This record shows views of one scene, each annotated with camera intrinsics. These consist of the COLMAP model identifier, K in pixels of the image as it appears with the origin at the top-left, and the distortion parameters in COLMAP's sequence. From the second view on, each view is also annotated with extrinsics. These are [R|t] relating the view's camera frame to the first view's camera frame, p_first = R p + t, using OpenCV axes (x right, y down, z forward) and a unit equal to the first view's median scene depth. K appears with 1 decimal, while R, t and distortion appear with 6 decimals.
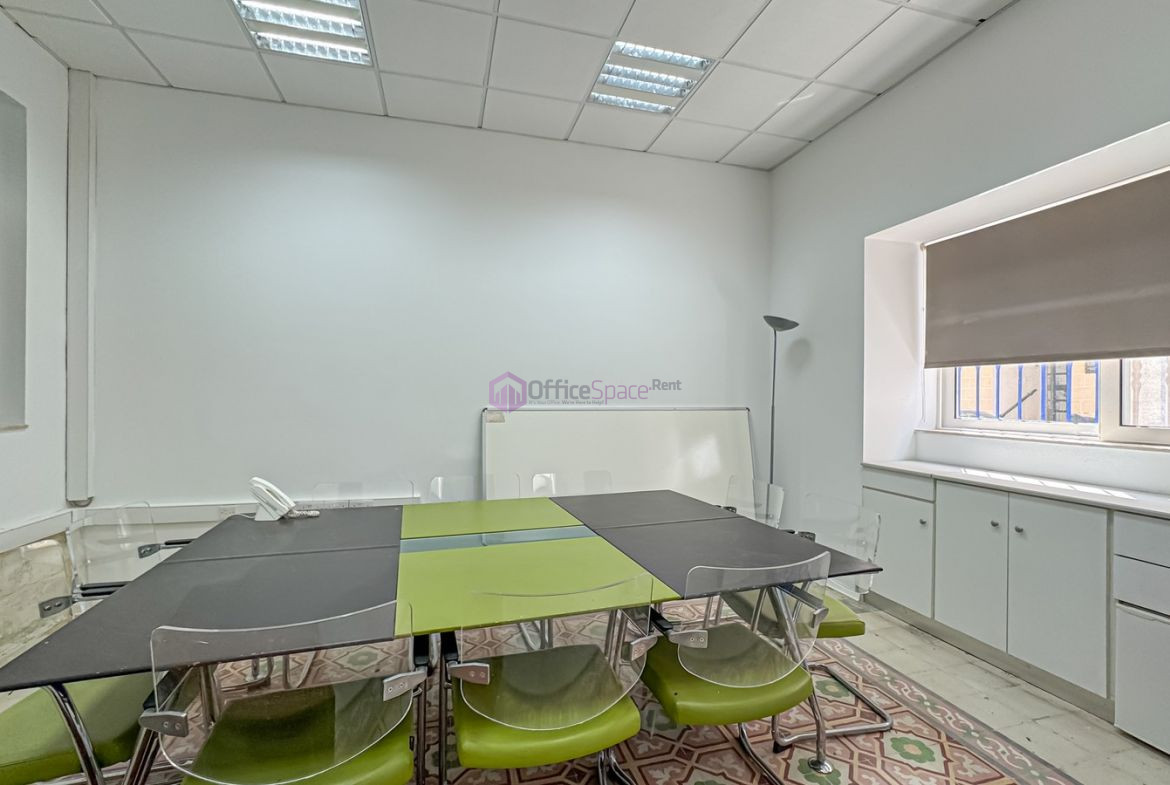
lens RADIAL K [[518.8, 0, 581.5], [0, 518.8, 397.1], [0, 0, 1]] dist [-0.014223, 0.000470]
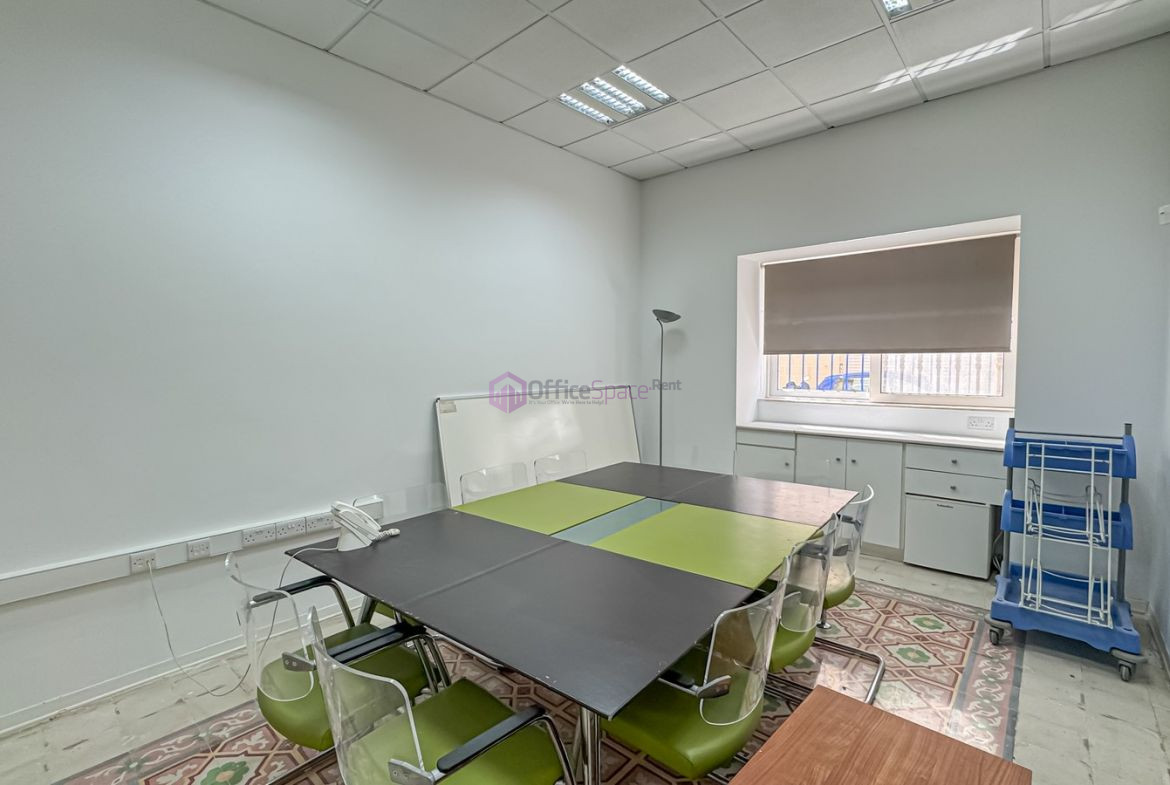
lens RADIAL K [[546.2, 0, 585.9], [0, 546.2, 397.5], [0, 0, 1]] dist [-0.043550, 0.000078]
pose [[0.839276, -0.046681, 0.541697, -0.553082], [0.013507, 0.997790, 0.065059, -0.044830], [-0.543537, -0.047285, 0.838052, 0.031987]]
